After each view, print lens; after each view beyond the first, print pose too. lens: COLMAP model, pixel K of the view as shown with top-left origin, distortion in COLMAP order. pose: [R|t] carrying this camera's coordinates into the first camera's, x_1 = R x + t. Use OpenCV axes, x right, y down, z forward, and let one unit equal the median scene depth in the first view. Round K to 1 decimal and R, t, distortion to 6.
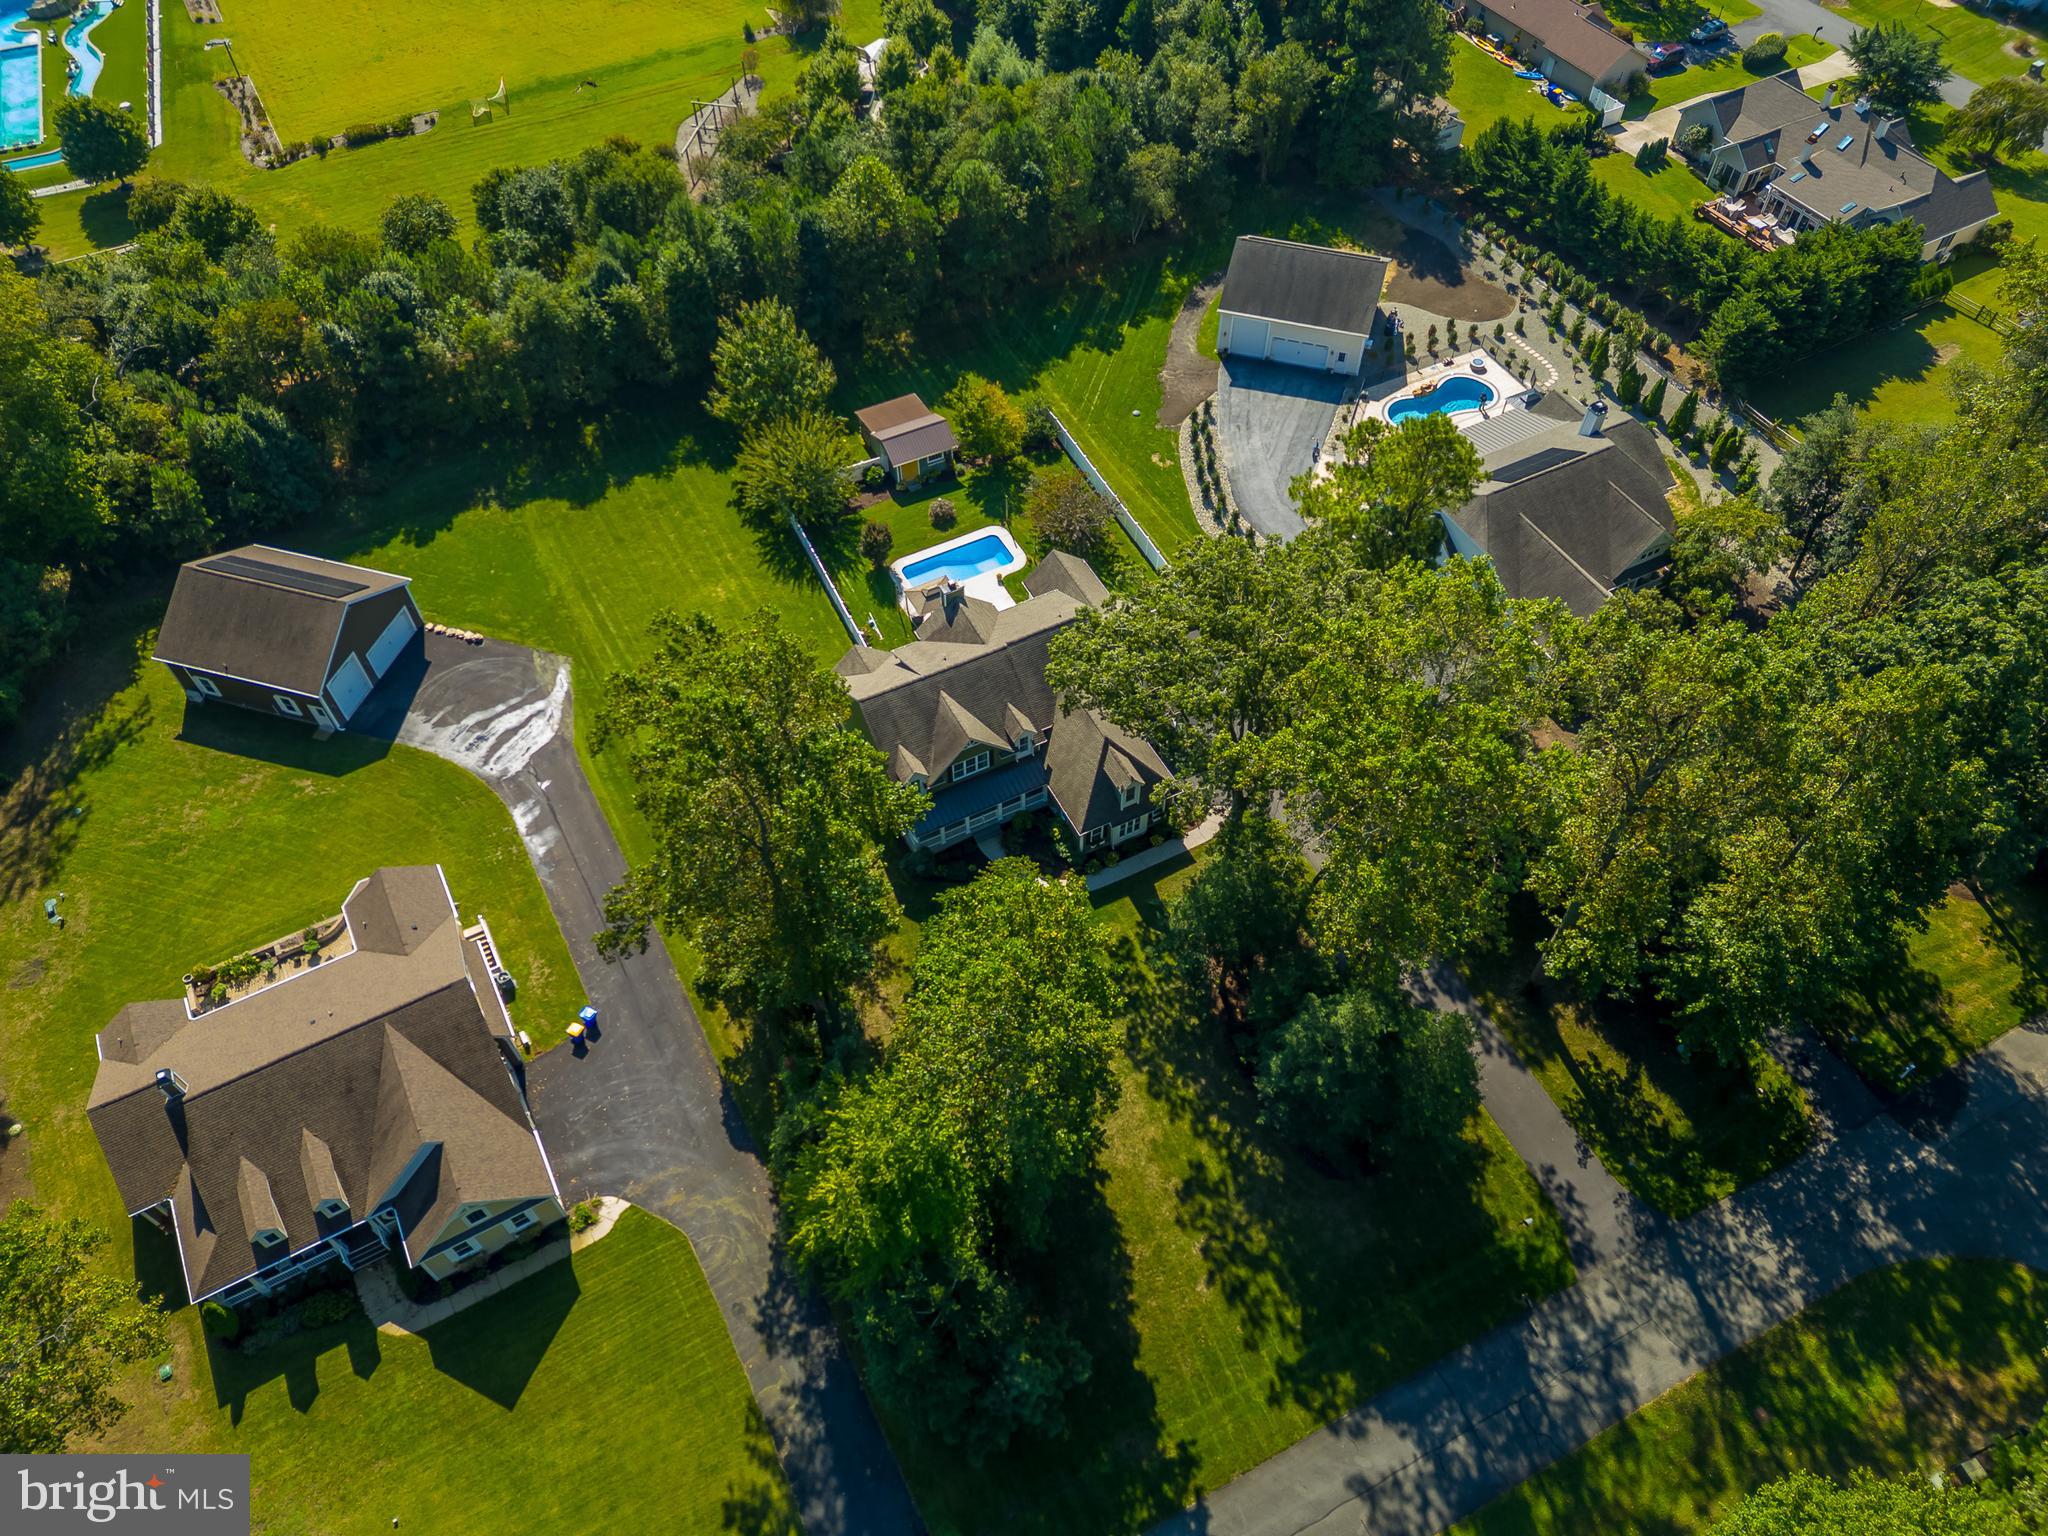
lens RADIAL K [[1425.7, 0, 1020.7], [0, 1425.7, 766.3], [0, 0, 1]] dist [0.079902, -0.070944]
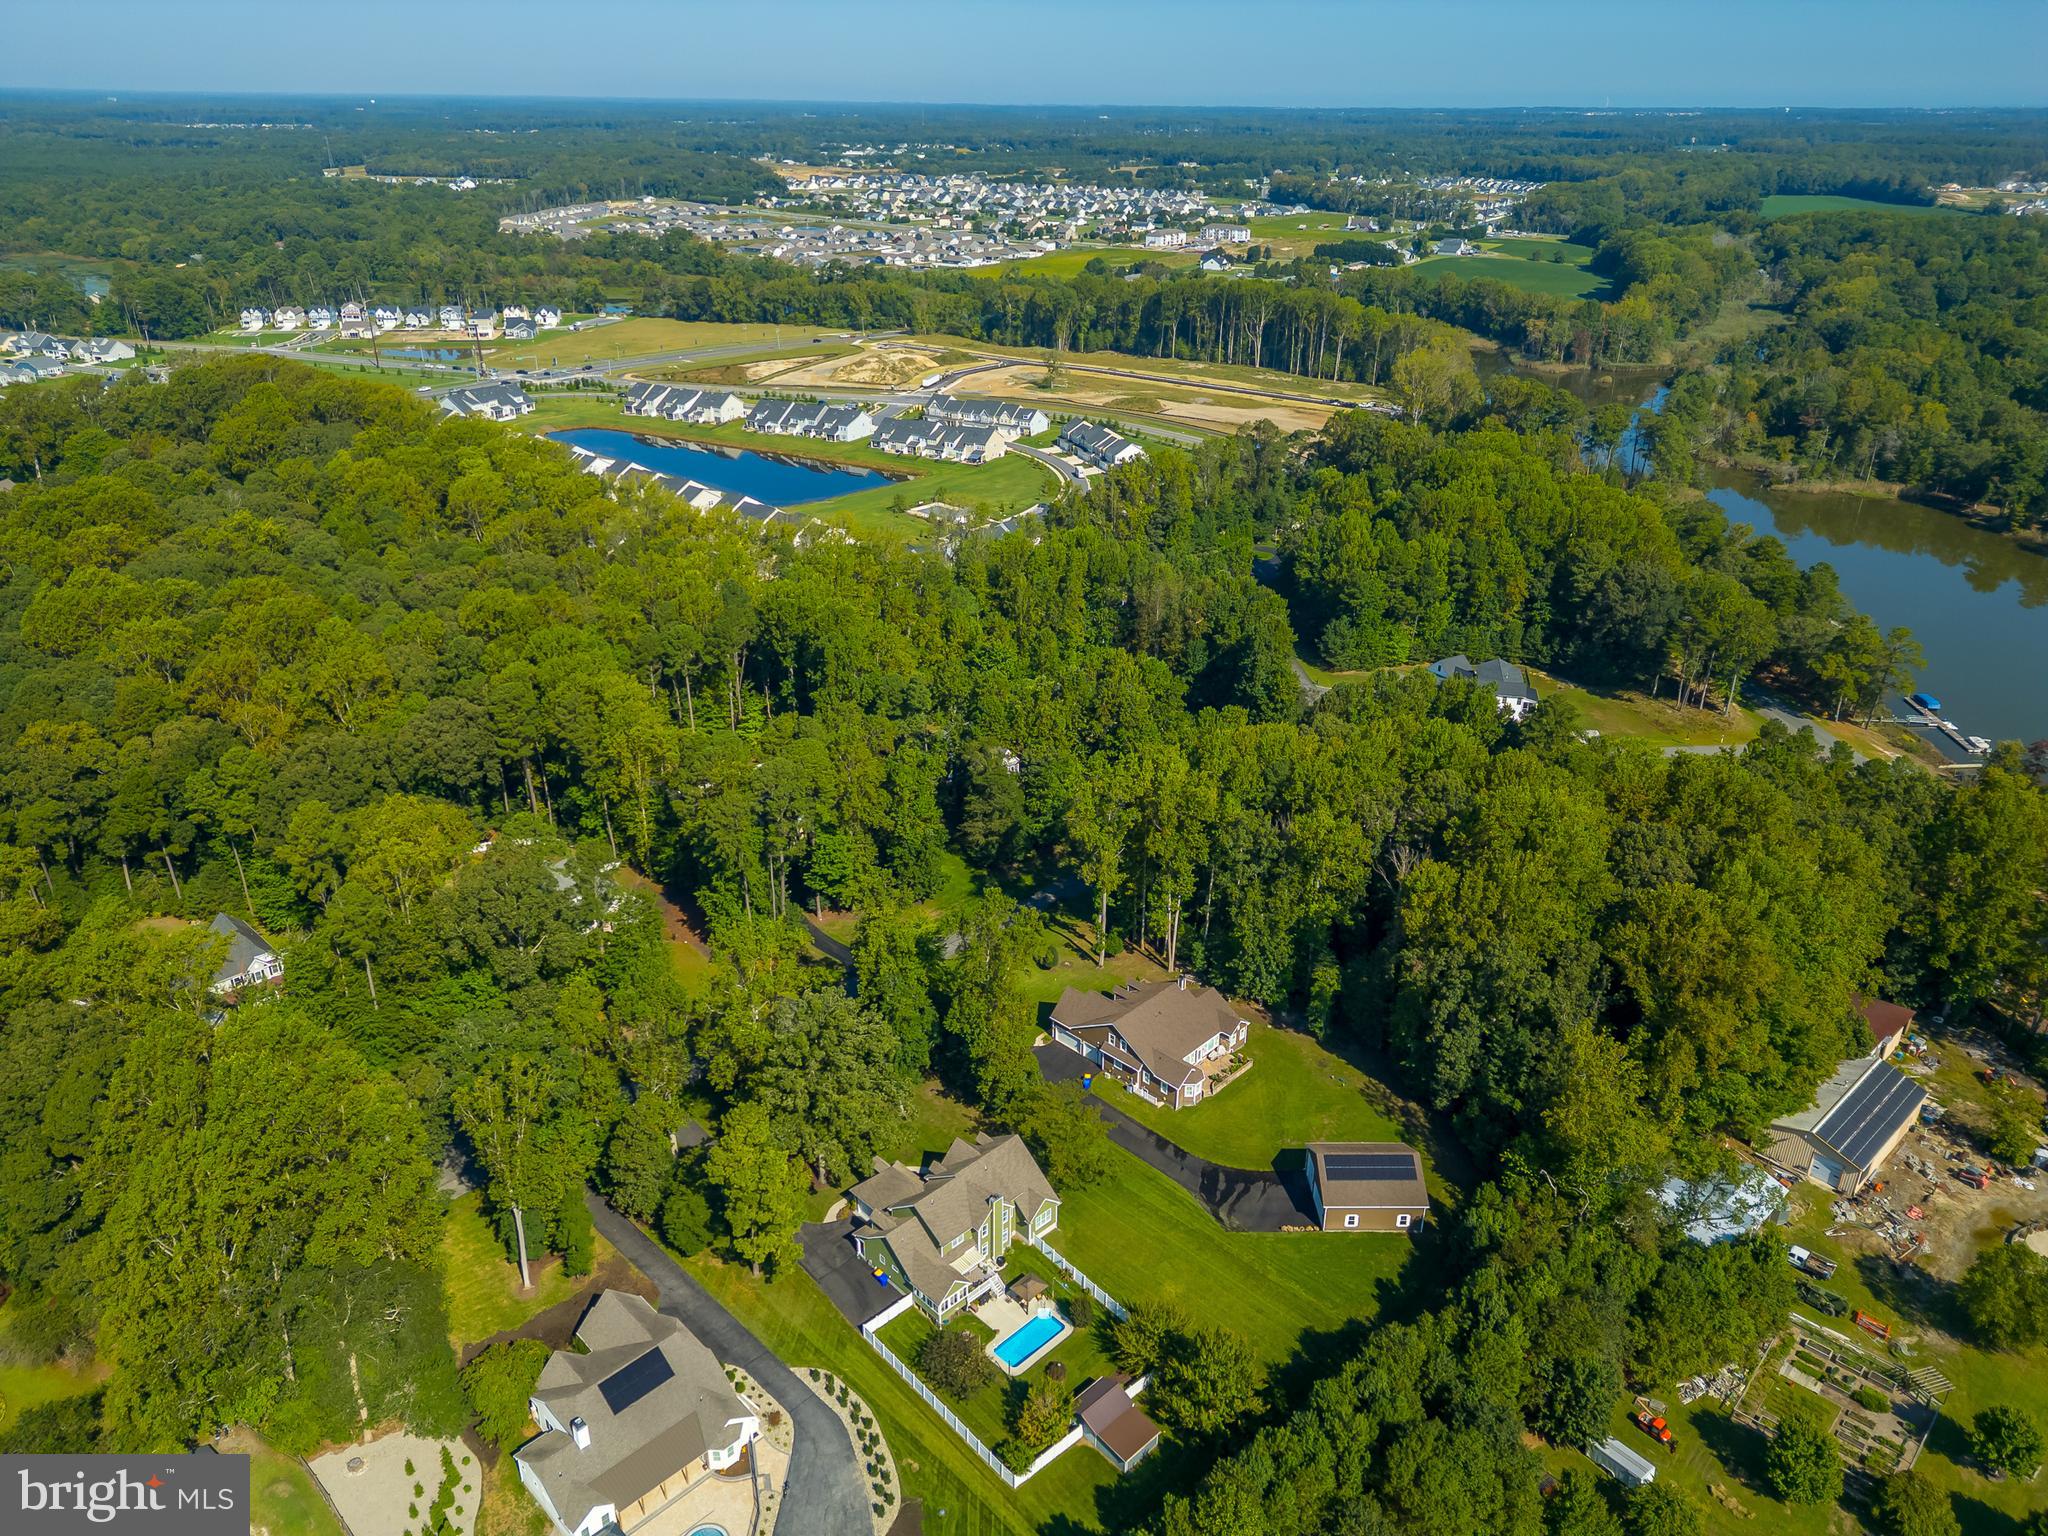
lens RADIAL K [[1418.4, 0, 1018.8], [0, 1418.4, 773.7], [0, 0, 1]] dist [0.092169, -0.094471]
pose [[-0.956242, 0.130240, -0.261992, 0.258061], [-0.227993, 0.229486, 0.946232, -1.554431], [0.183361, 0.964559, -0.189750, 0.681407]]
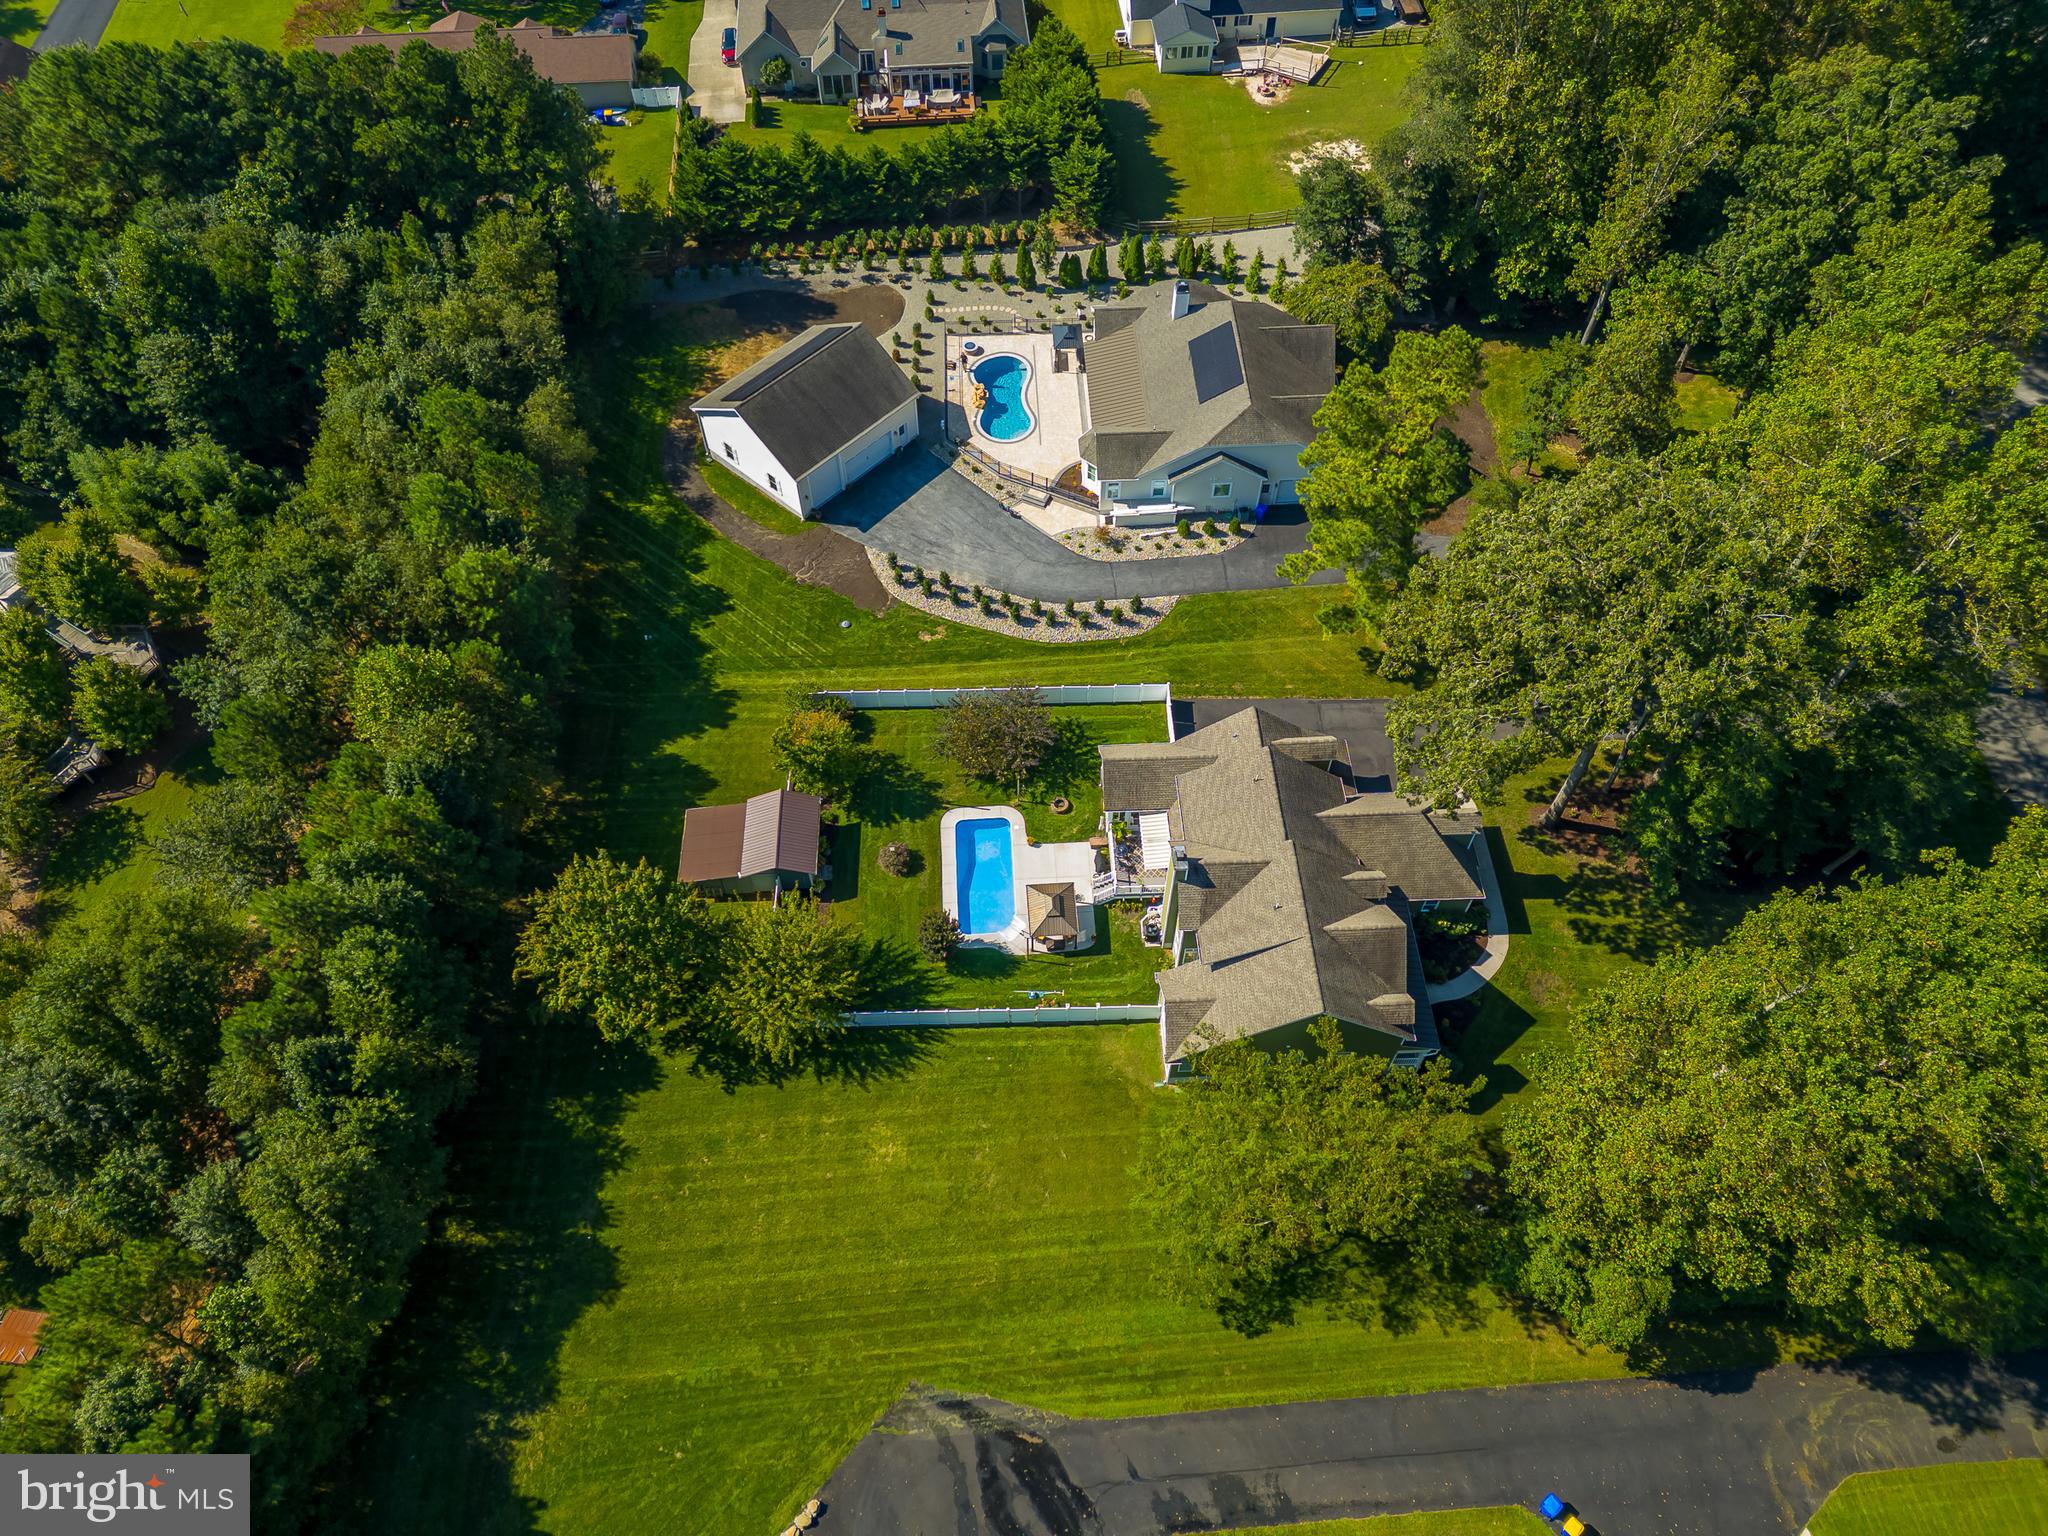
lens RADIAL K [[1425.7, 0, 1020.7], [0, 1425.7, 766.3], [0, 0, 1]] dist [0.079902, -0.070944]
pose [[0.413821, -0.742153, 0.527221, -0.395055], [0.719729, 0.621341, 0.309719, -0.394466], [-0.557442, 0.251288, 0.791273, 0.309683]]
